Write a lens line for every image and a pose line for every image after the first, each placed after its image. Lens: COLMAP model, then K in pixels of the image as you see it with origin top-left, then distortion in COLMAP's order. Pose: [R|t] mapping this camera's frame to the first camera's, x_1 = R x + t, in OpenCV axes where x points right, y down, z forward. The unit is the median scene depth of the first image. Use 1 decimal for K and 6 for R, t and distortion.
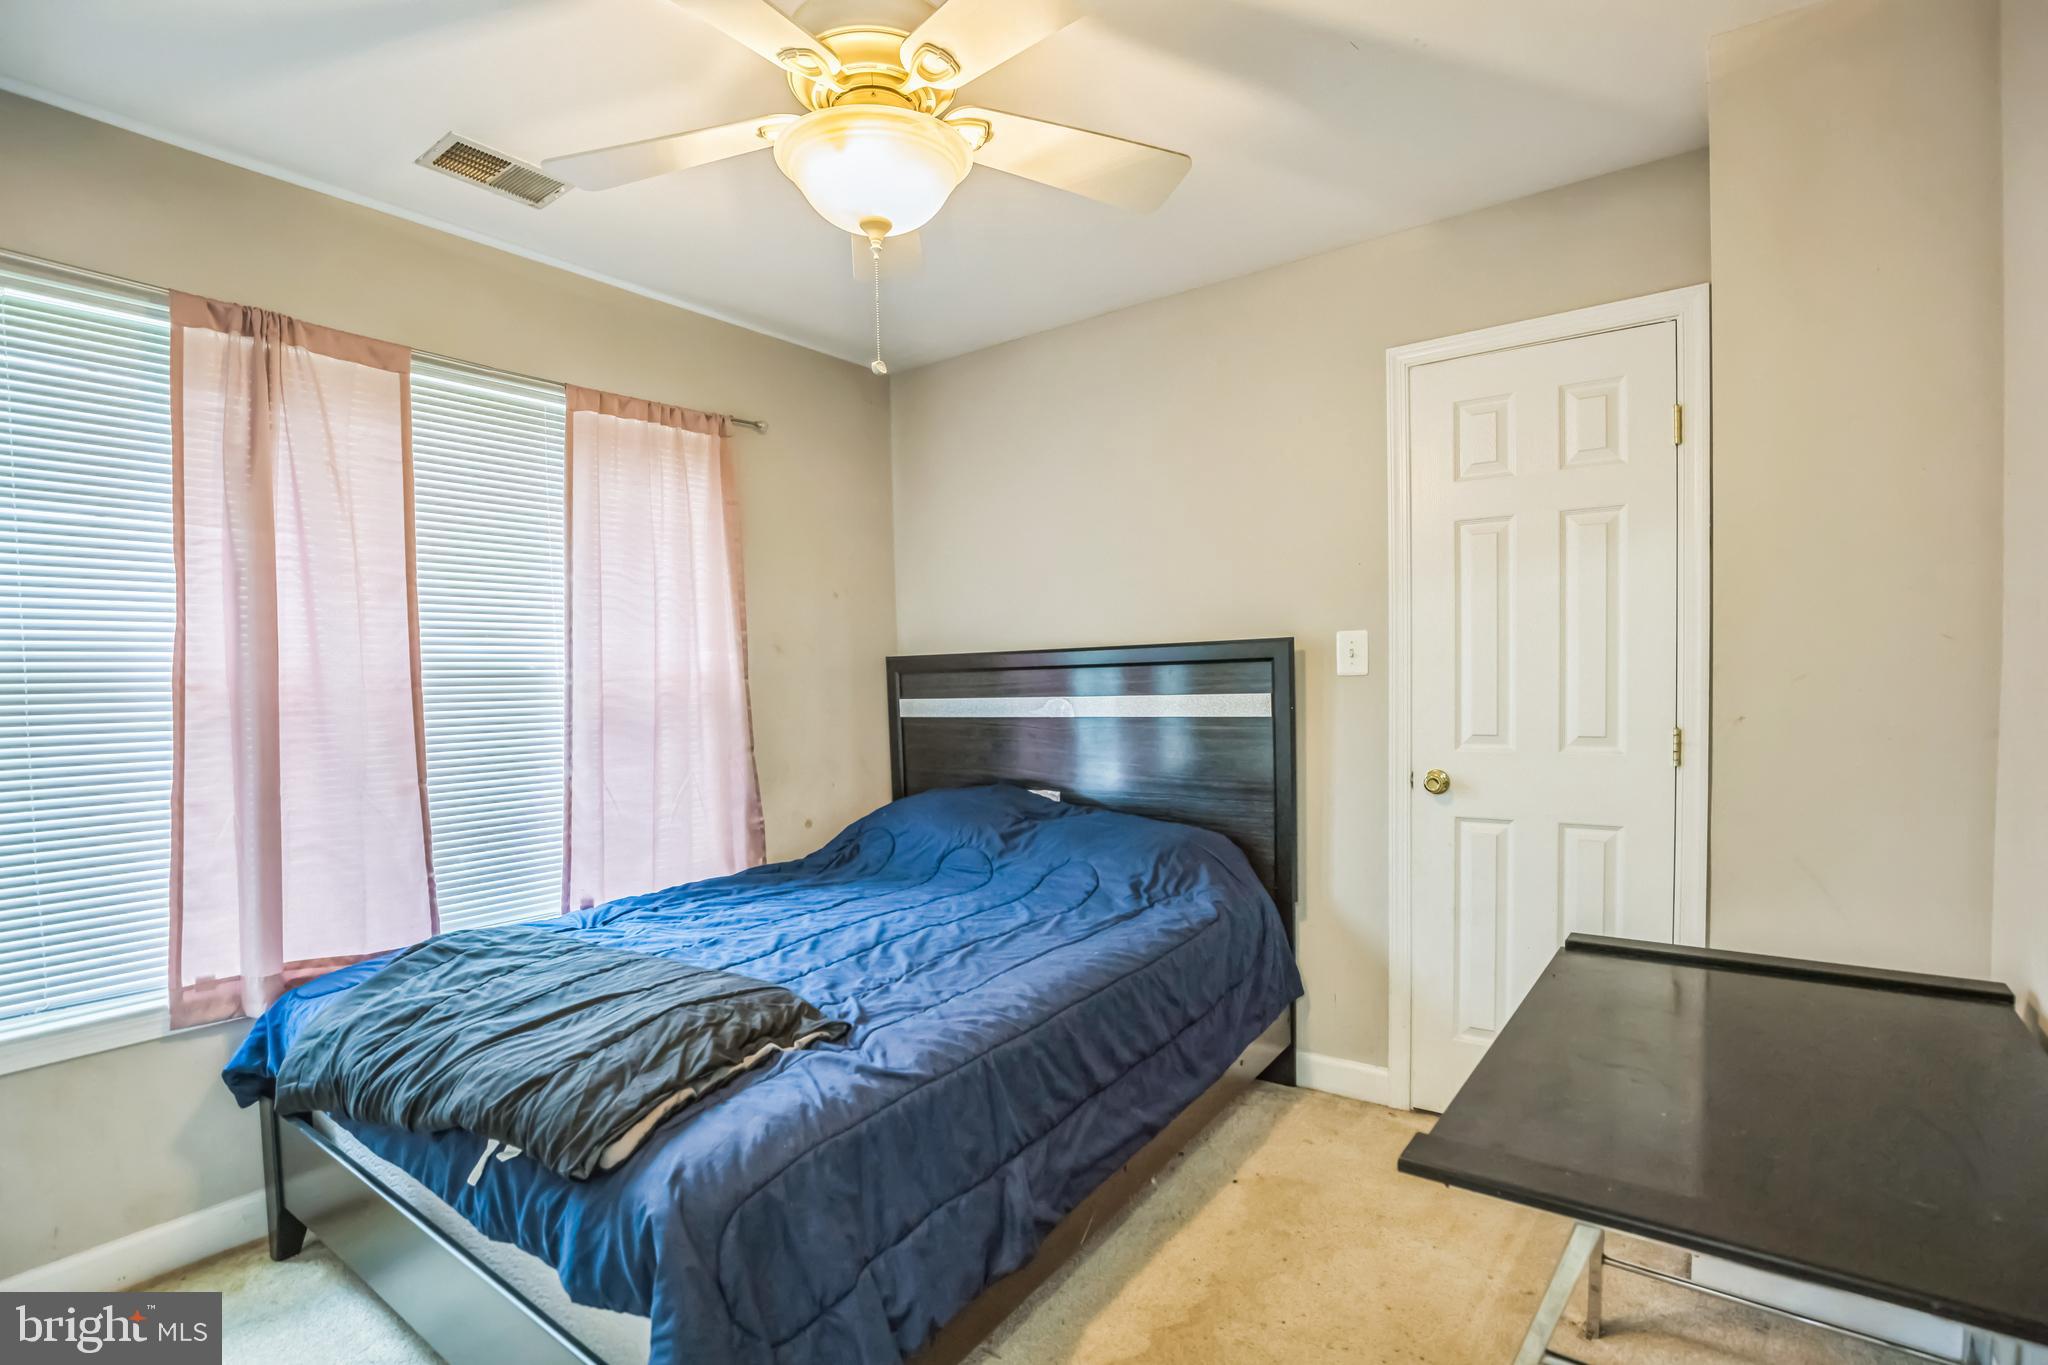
lens RADIAL K [[960.9, 0, 1029.3], [0, 960.9, 692.5], [0, 0, 1]] dist [-0.030266, 0.000409]
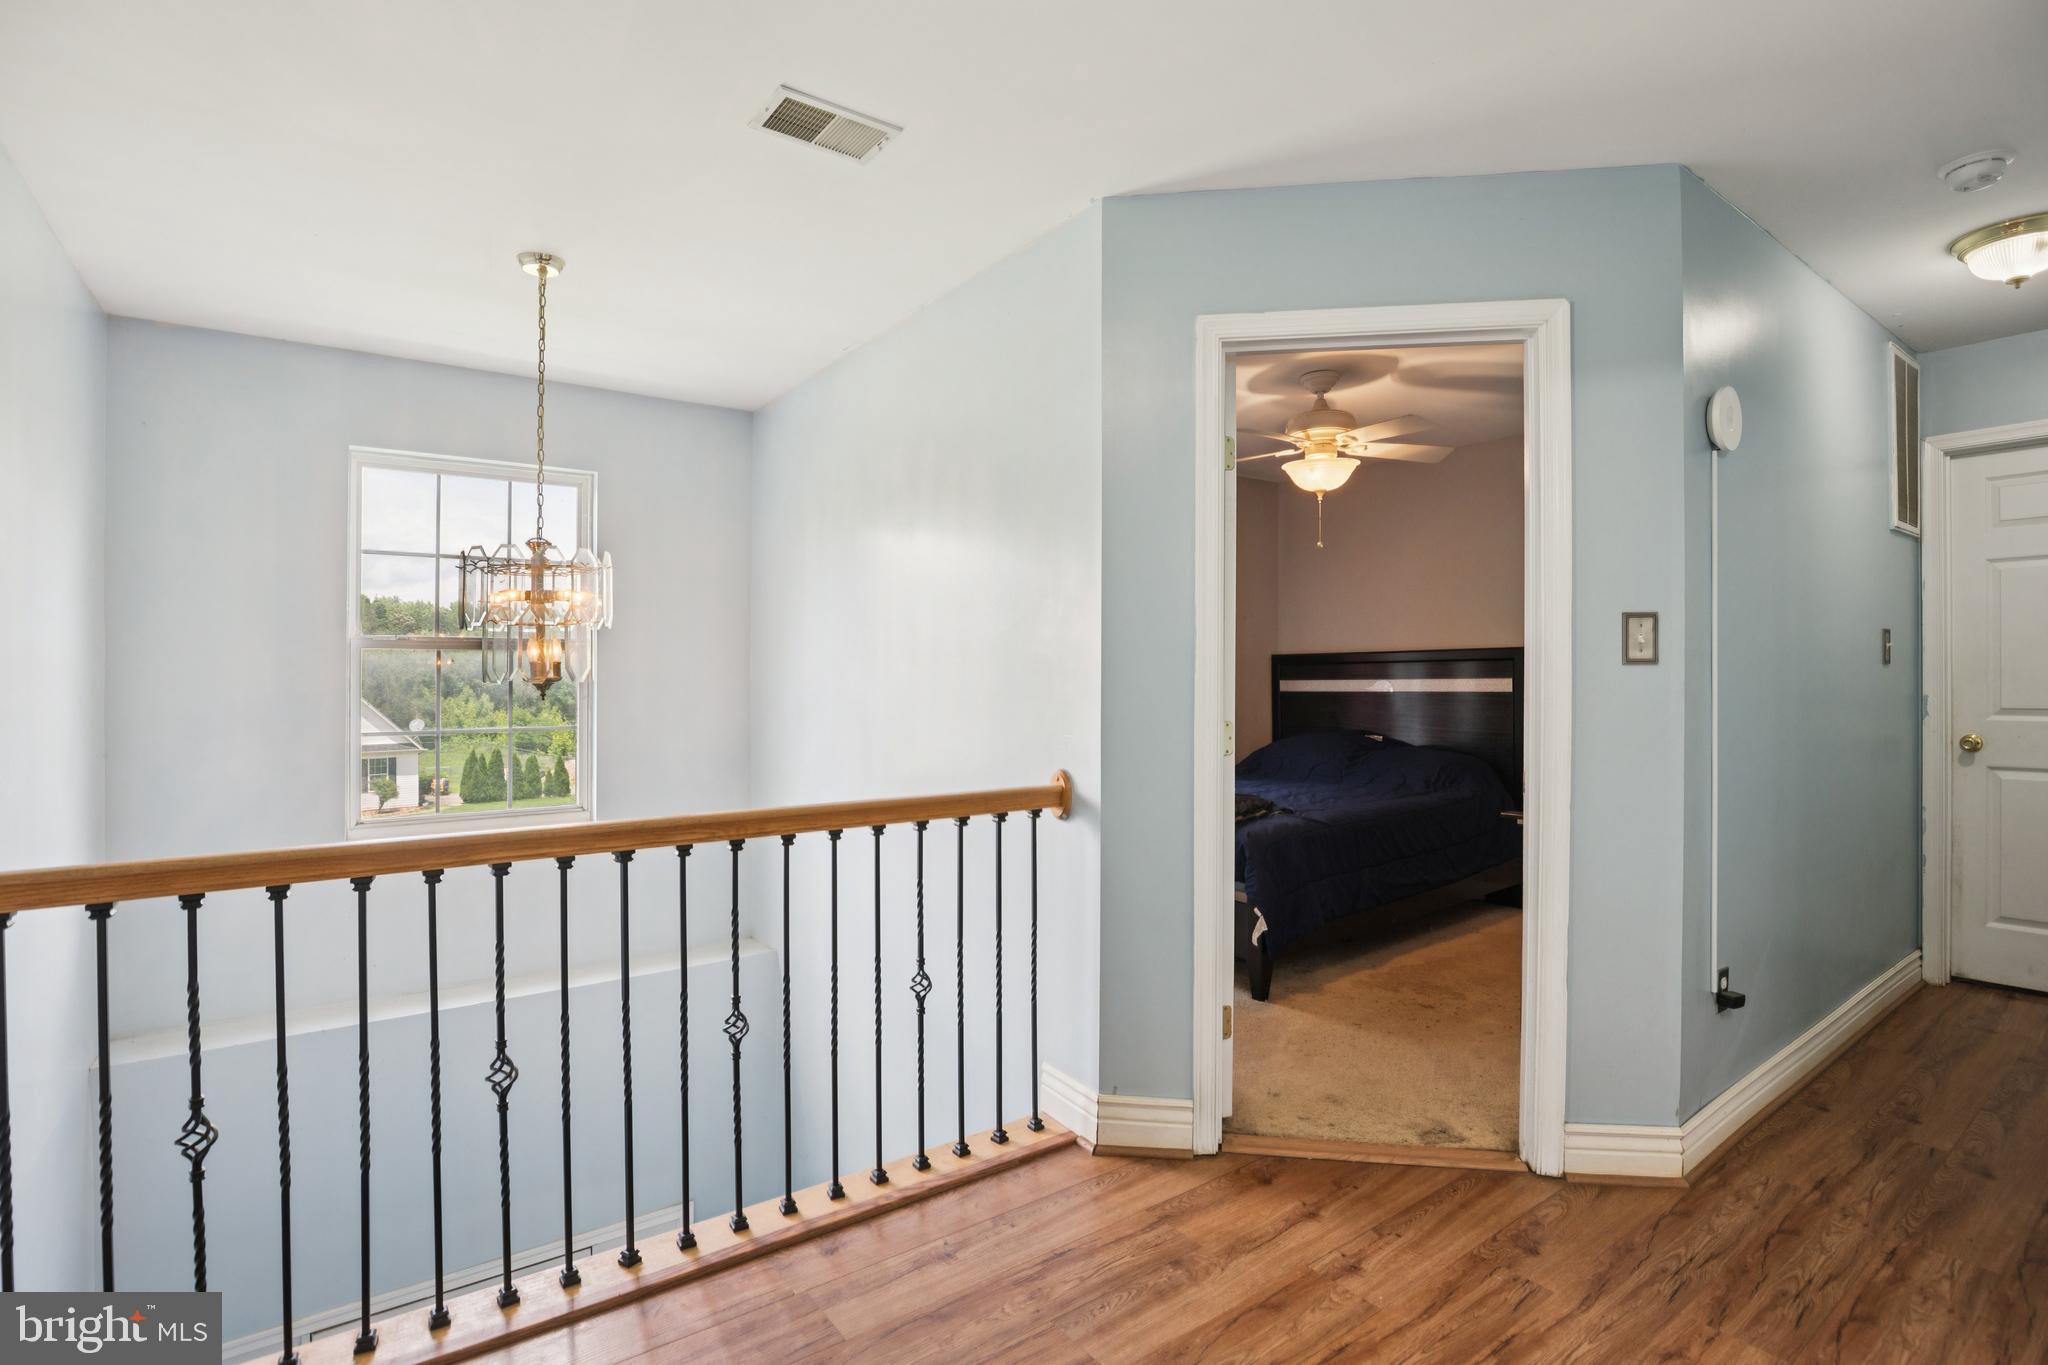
lens RADIAL K [[960.9, 0, 1029.3], [0, 960.9, 692.5], [0, 0, 1]] dist [-0.030266, 0.000409]
pose [[0.950922, 0.014755, -0.309080, -0.036587], [-0.011483, 0.999857, 0.012401, 0.012126], [0.309219, -0.008244, 0.950955, -0.714011]]
